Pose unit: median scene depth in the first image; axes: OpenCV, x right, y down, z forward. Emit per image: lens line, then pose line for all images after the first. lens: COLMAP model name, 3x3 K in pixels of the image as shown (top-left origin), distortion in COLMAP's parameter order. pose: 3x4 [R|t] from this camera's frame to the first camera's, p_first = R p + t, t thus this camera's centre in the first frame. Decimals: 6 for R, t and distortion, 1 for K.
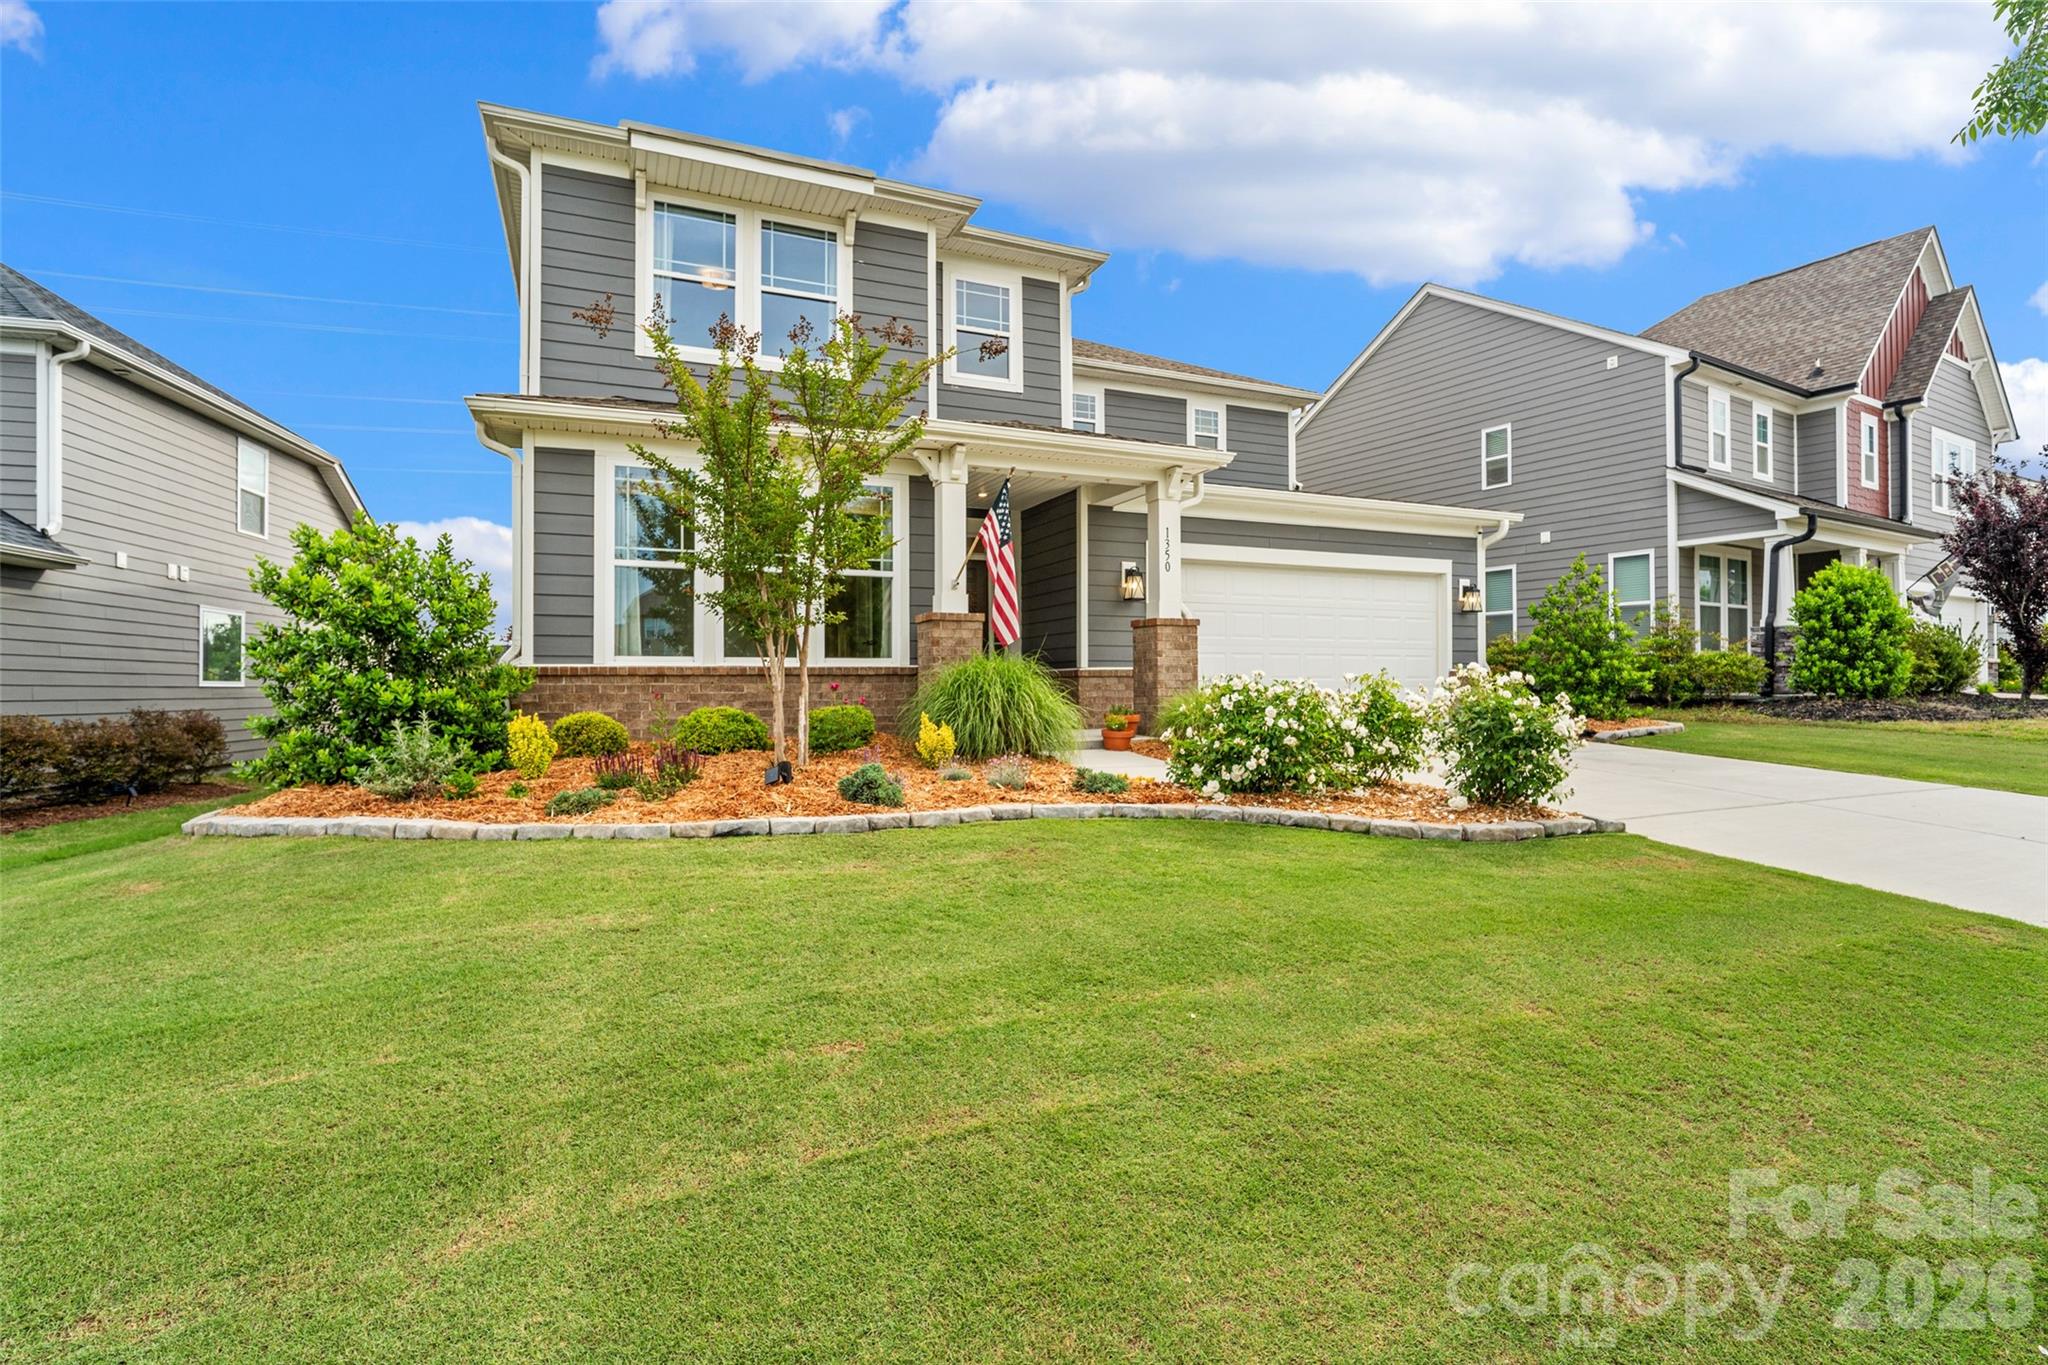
lens RADIAL K [[973.3, 0, 1020.1], [0, 973.3, 666.6], [0, 0, 1]] dist [-0.019462, 0.011195]
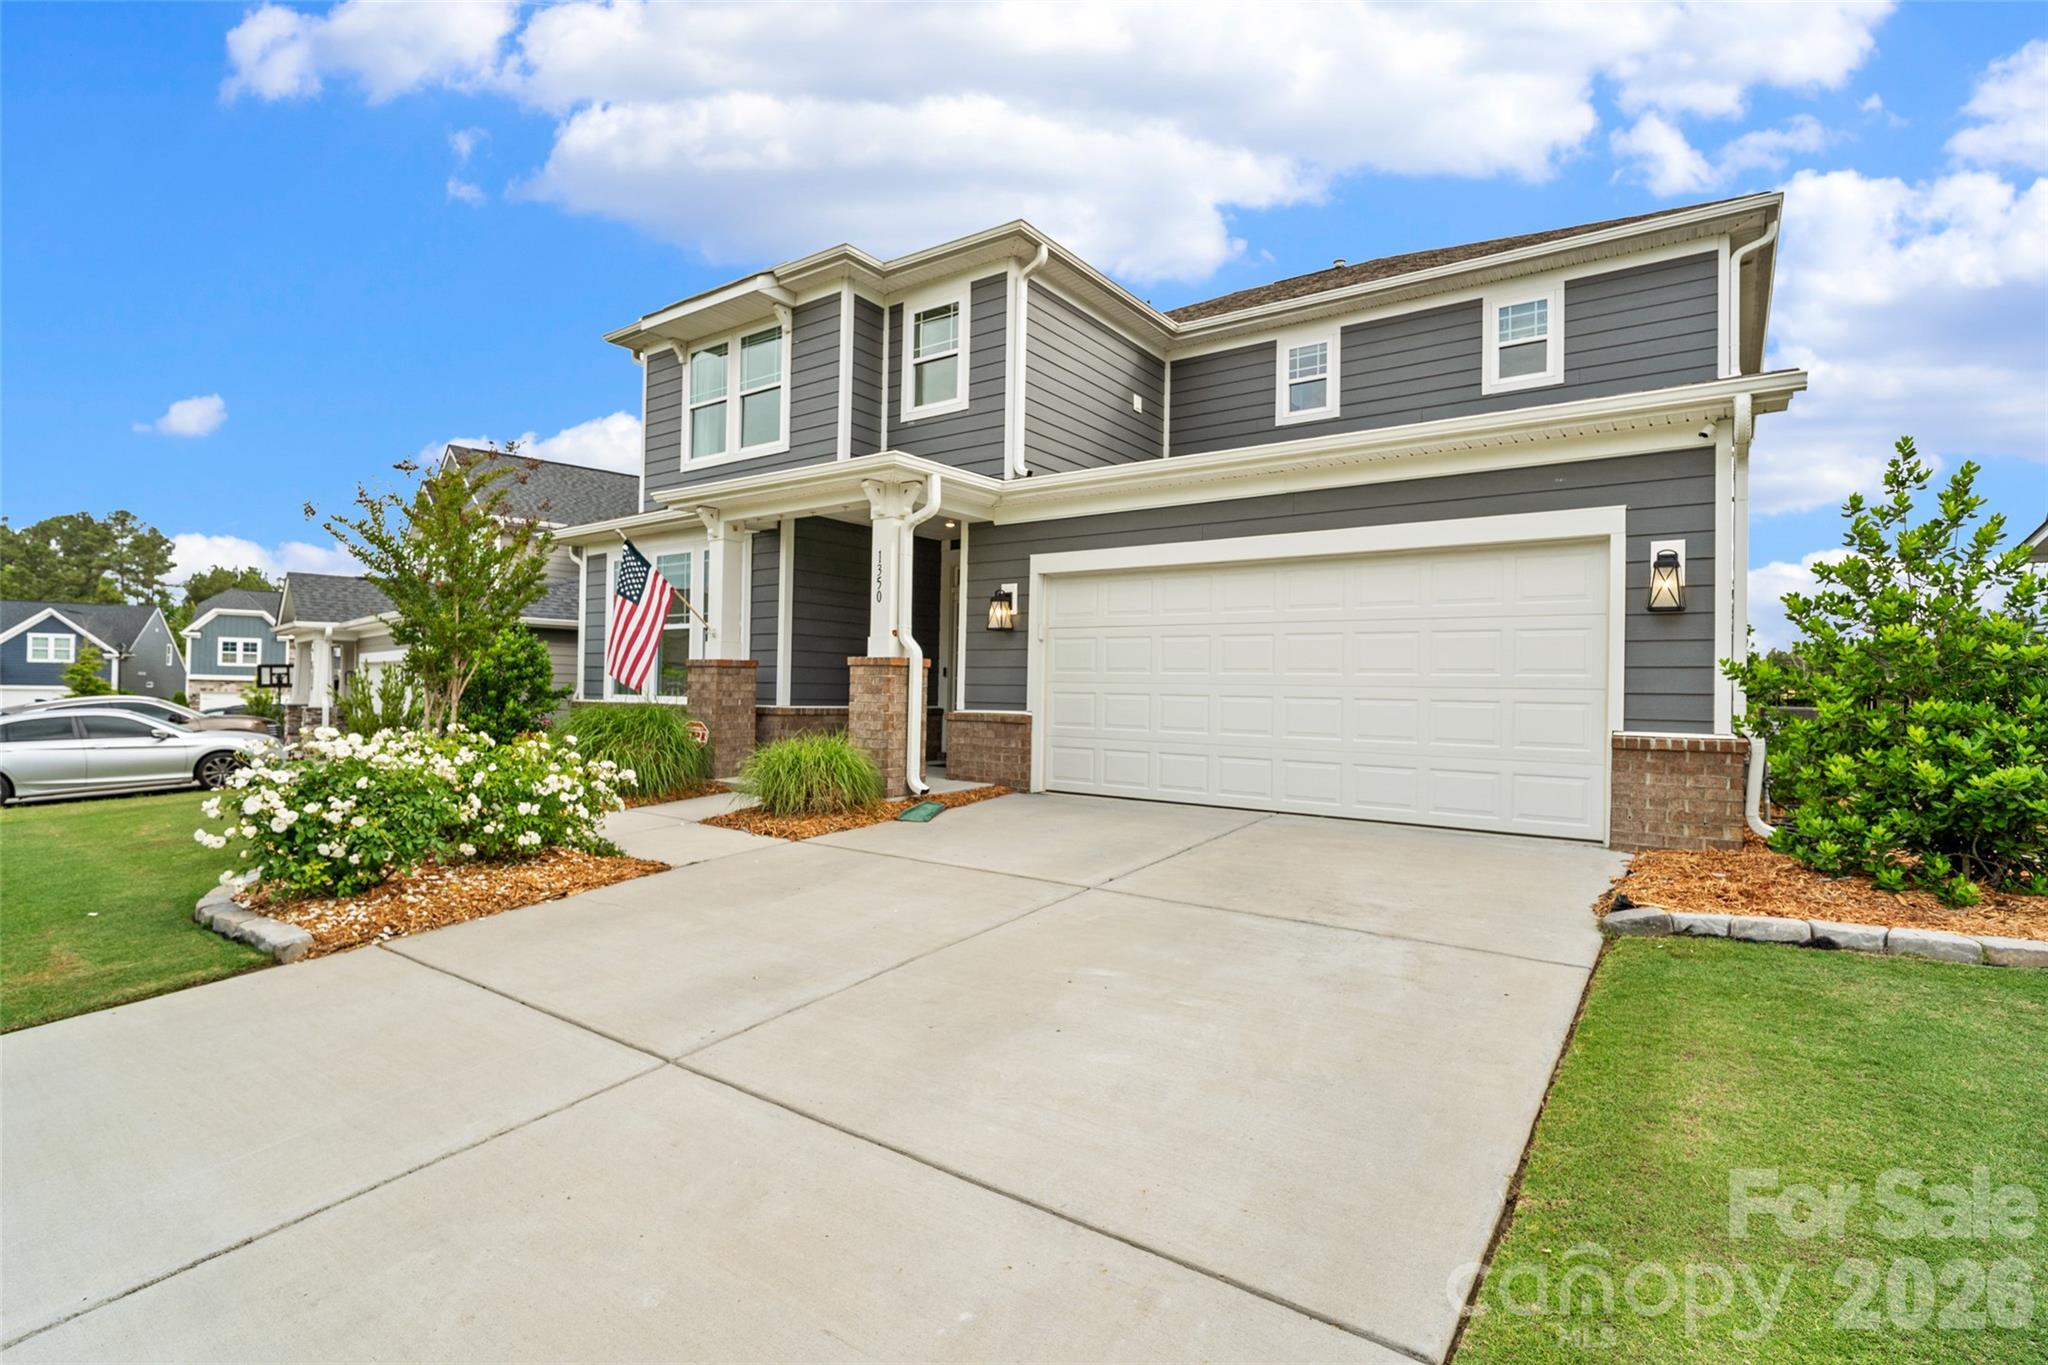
lens RADIAL K [[973.3, 0, 1020.1], [0, 973.3, 666.6], [0, 0, 1]] dist [-0.019462, 0.011195]
pose [[0.507814, -0.008182, -0.861428, 0.838076], [-0.002893, 0.999933, -0.011203, -0.027871], [0.861462, 0.008181, 0.507756, 0.591448]]
